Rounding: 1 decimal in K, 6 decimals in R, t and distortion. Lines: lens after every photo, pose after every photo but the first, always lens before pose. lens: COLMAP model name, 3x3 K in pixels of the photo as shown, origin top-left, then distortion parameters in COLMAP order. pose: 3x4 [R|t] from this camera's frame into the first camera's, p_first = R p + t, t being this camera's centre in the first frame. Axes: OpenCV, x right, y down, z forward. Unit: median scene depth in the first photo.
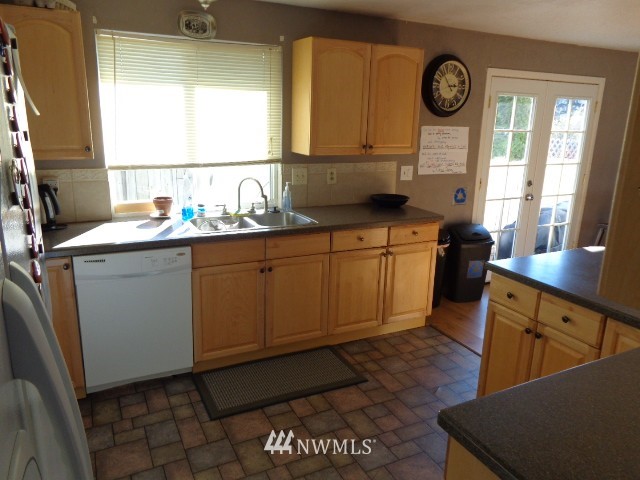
lens RADIAL K [[481.6, 0, 320.0], [0, 481.6, 240.0], [0, 0, 1]] dist [-0.000595, 0.002774]
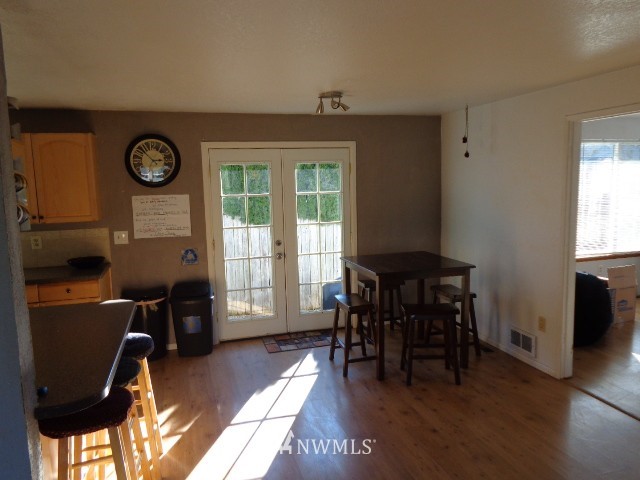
lens RADIAL K [[481.6, 0, 320.0], [0, 481.6, 240.0], [0, 0, 1]] dist [-0.000595, 0.002774]
pose [[0.982676, -0.030708, -0.182769, 0.867094], [0.006178, 0.991057, -0.133295, 0.020185], [0.185228, 0.129856, 0.974078, -0.010105]]
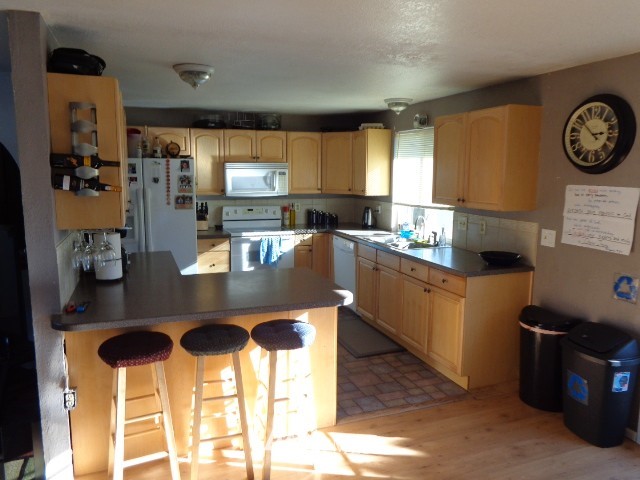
lens RADIAL K [[481.6, 0, 320.0], [0, 481.6, 240.0], [0, 0, 1]] dist [-0.000595, 0.002774]
pose [[-0.100688, 0.118219, -0.987870, 1.104967], [-0.258968, 0.955576, 0.140749, -0.155581], [0.960624, 0.269998, -0.065601, 0.684404]]
